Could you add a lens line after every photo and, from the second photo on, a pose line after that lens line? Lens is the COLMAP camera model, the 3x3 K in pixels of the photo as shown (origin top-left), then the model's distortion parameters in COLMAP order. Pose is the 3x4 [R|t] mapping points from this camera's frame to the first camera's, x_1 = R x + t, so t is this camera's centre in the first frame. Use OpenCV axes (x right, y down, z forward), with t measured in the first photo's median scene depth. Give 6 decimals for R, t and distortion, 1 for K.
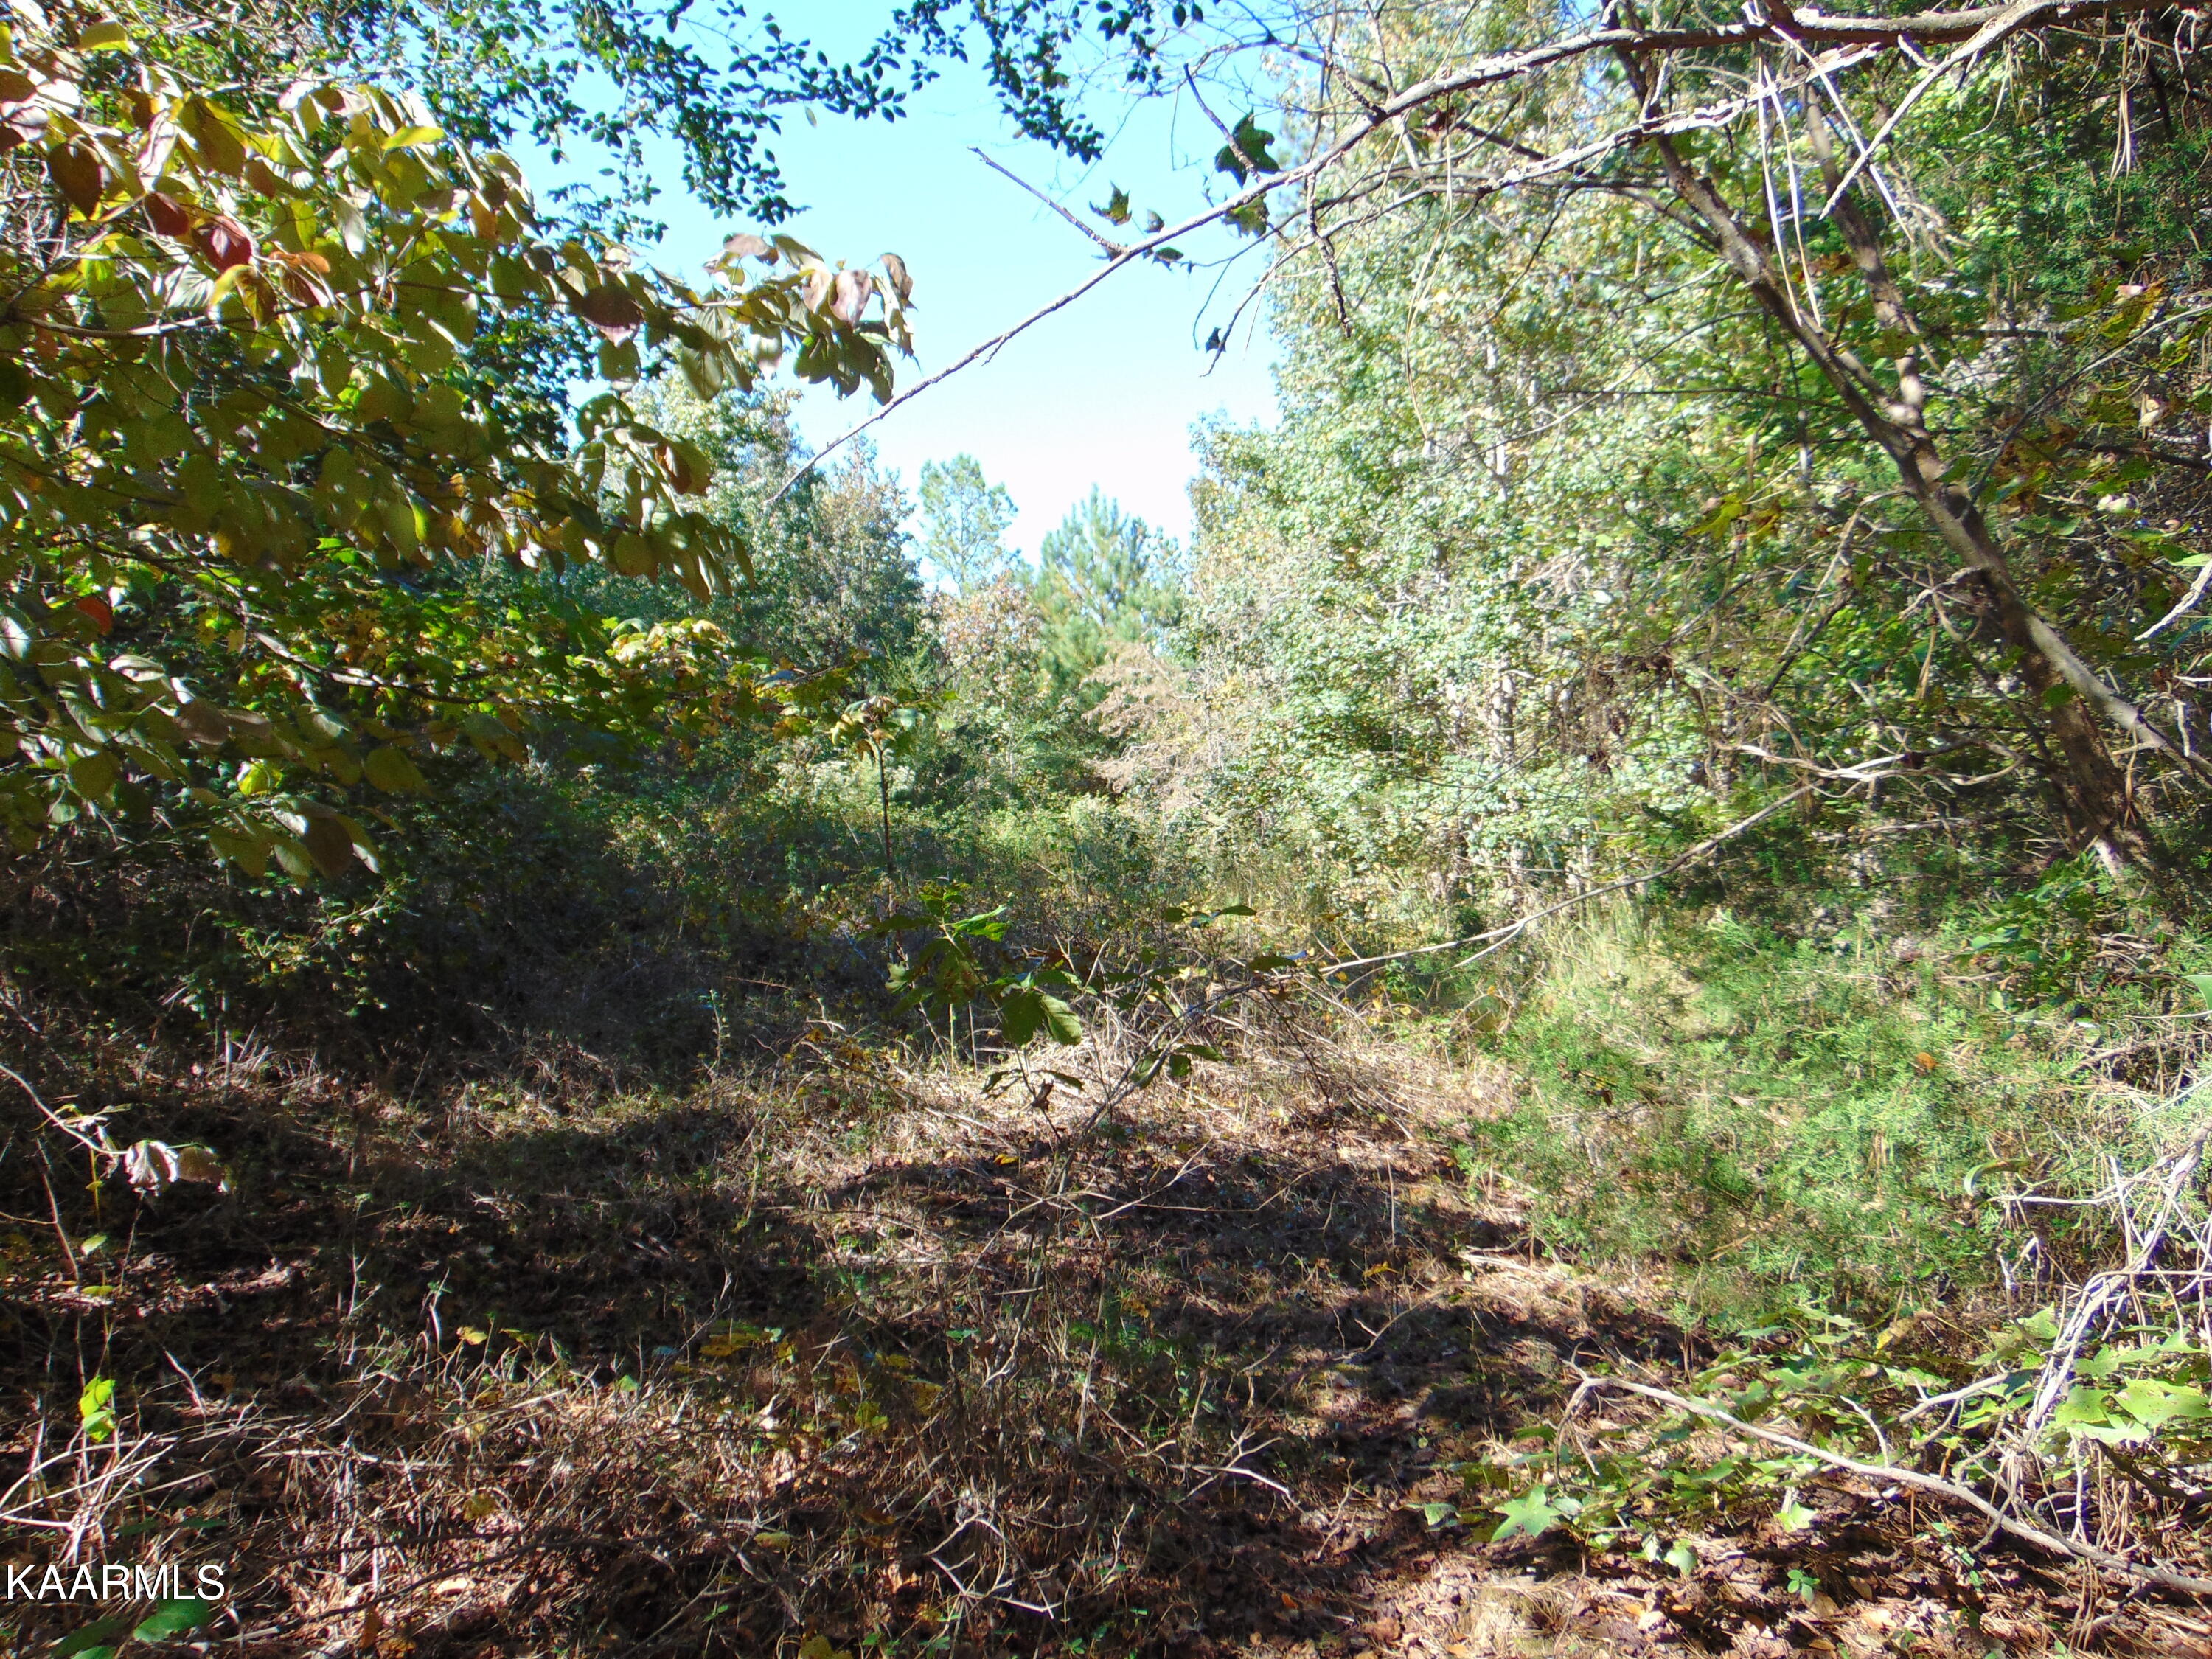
lens RADIAL K [[1610.2, 0, 1101.5], [0, 1610.2, 825.2], [0, 0, 1]] dist [-0.041880, 0.006580]
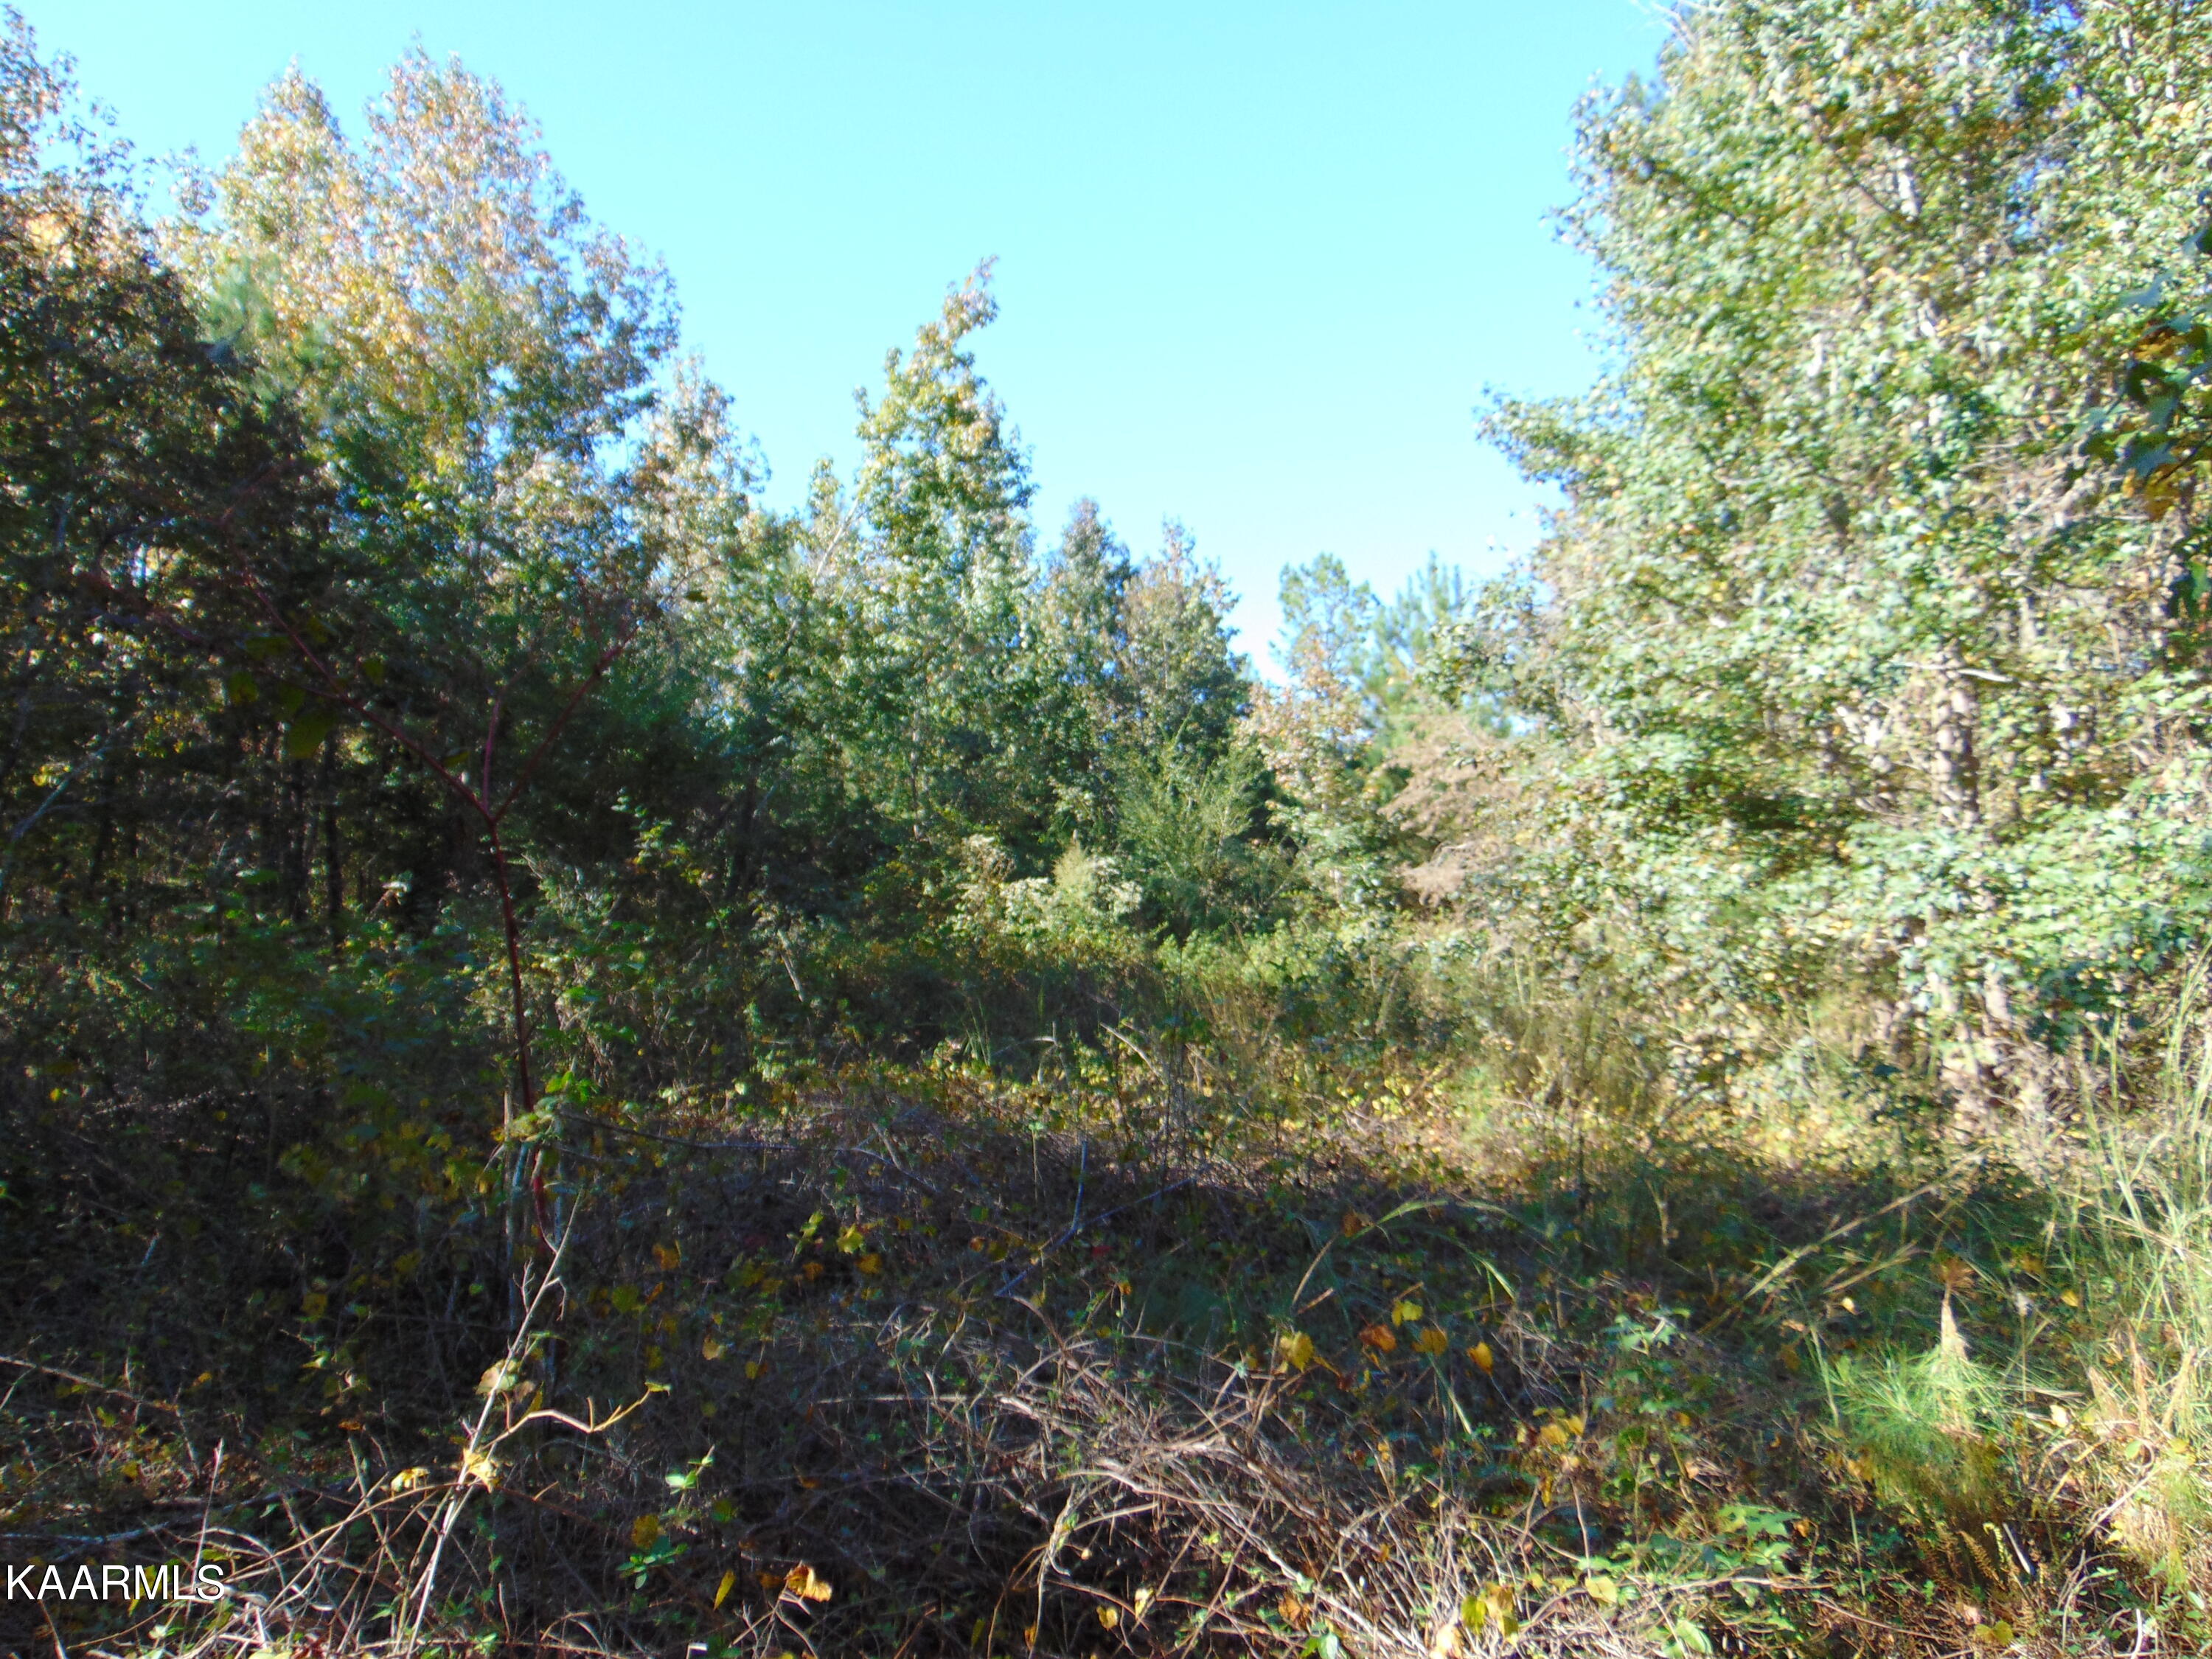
lens RADIAL K [[1610.2, 0, 1115.1], [0, 1610.2, 845.0], [0, 0, 1]] dist [-0.041880, 0.006580]
pose [[0.969207, -0.046962, -0.241726, 0.078113], [0.031733, 0.997281, -0.066517, -0.003295], [0.244192, 0.056798, 0.968062, 0.310591]]
